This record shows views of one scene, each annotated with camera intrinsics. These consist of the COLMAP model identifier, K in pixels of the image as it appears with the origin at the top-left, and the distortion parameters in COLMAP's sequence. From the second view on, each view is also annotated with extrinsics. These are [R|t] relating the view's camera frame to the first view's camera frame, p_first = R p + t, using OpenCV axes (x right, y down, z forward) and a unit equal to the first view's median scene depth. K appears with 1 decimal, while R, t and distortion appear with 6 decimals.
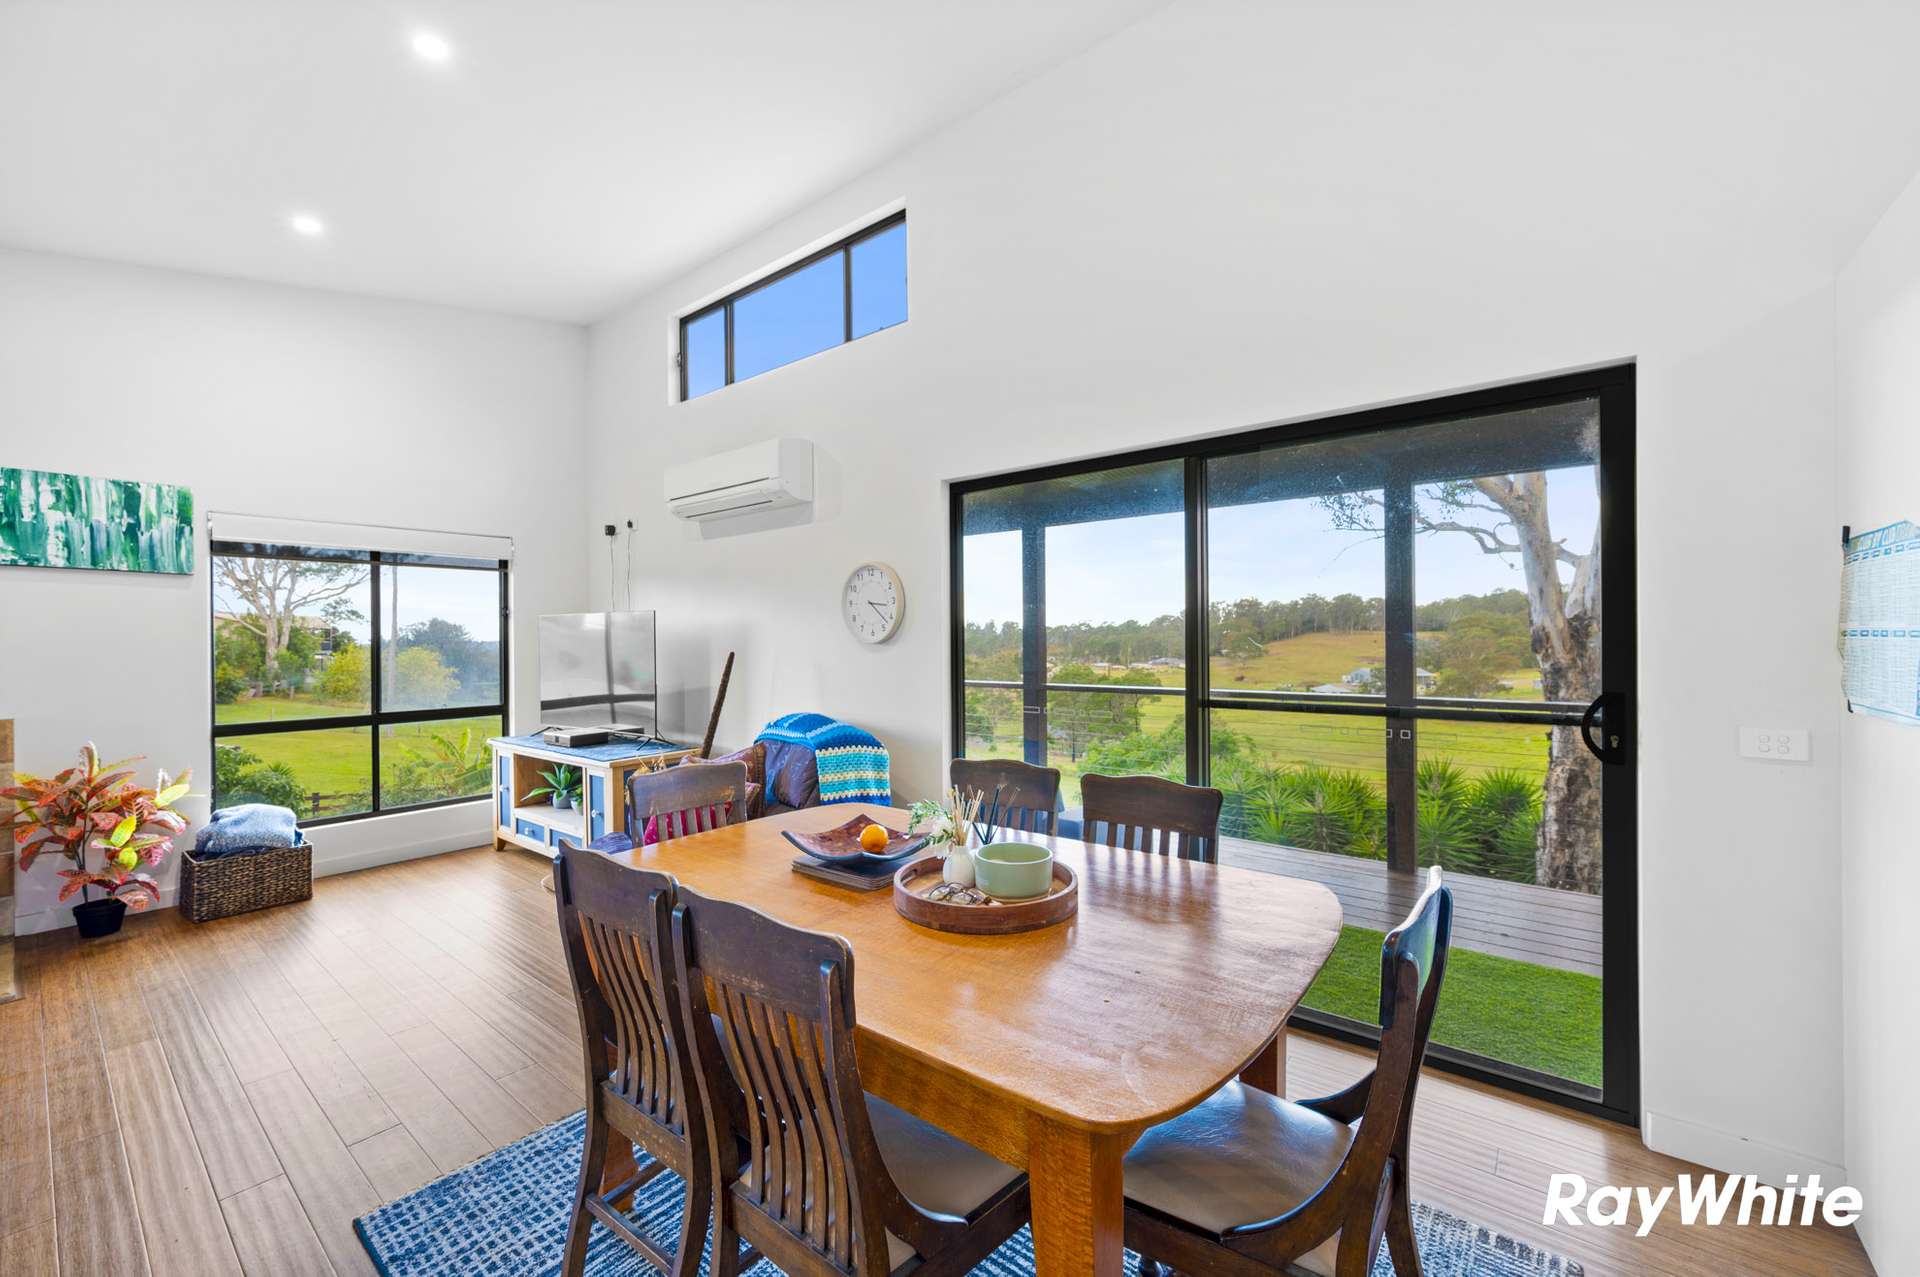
lens RADIAL K [[768.2, 0, 949.7], [0, 768.2, 628.5], [0, 0, 1]] dist [0.001257, 0.000303]
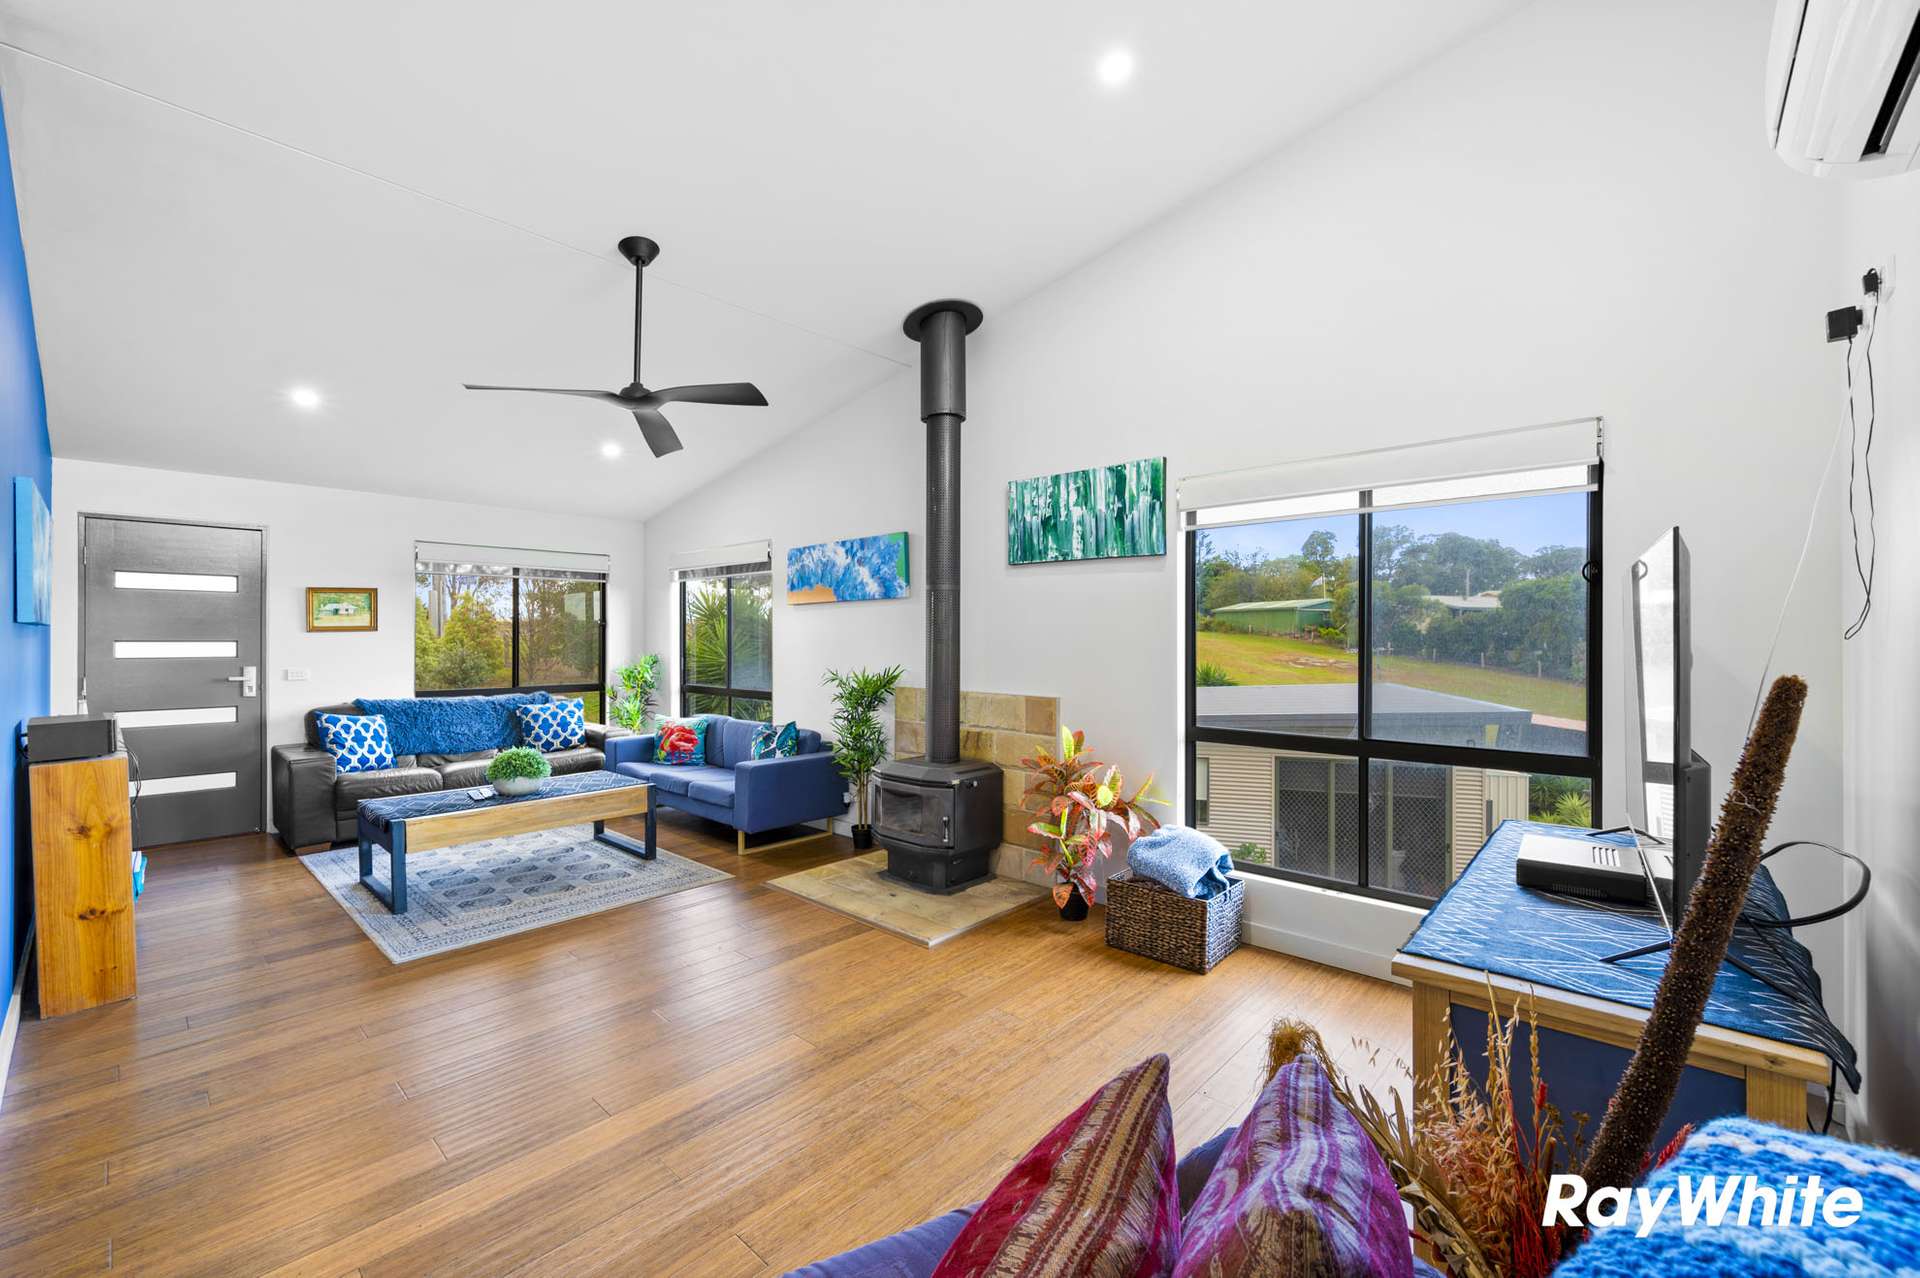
lens RADIAL K [[768.2, 0, 970.0], [0, 768.2, 648.7], [0, 0, 1]] dist [0.001257, 0.000303]
pose [[-0.047531, 0.001207, -0.998869, -0.086758], [-0.006724, 0.999976, 0.001528, 0.040524], [0.998847, 0.006789, -0.047522, 0.852801]]
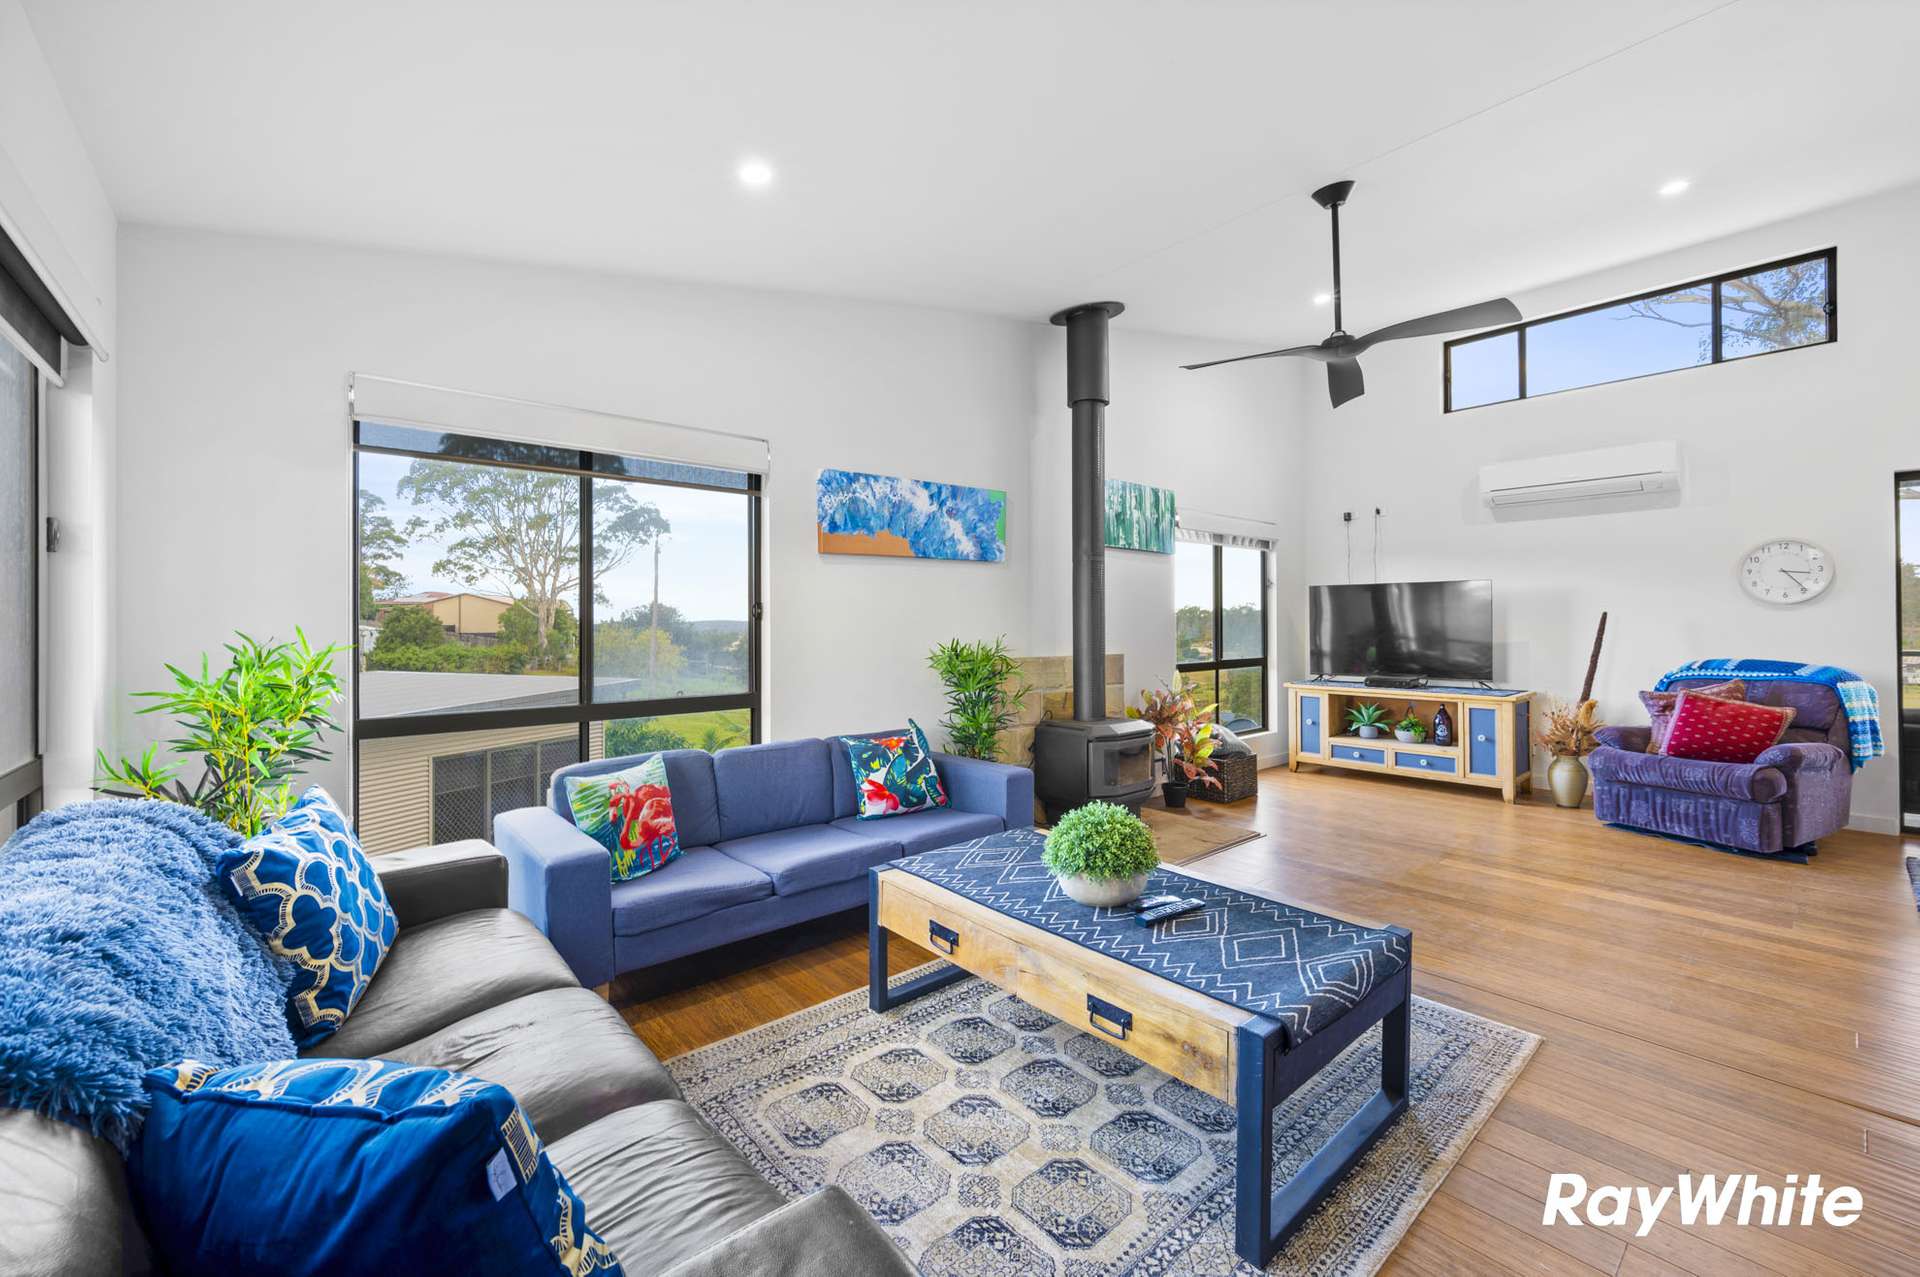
lens RADIAL K [[768.2, 0, 970.2], [0, 768.2, 605.2], [0, 0, 1]] dist [0.001257, 0.000303]
pose [[0.984456, 0.000865, -0.175631, -1.144997], [-0.002495, 0.999956, -0.009055, 0.035696], [0.175615, 0.009353, 0.984414, -0.433345]]
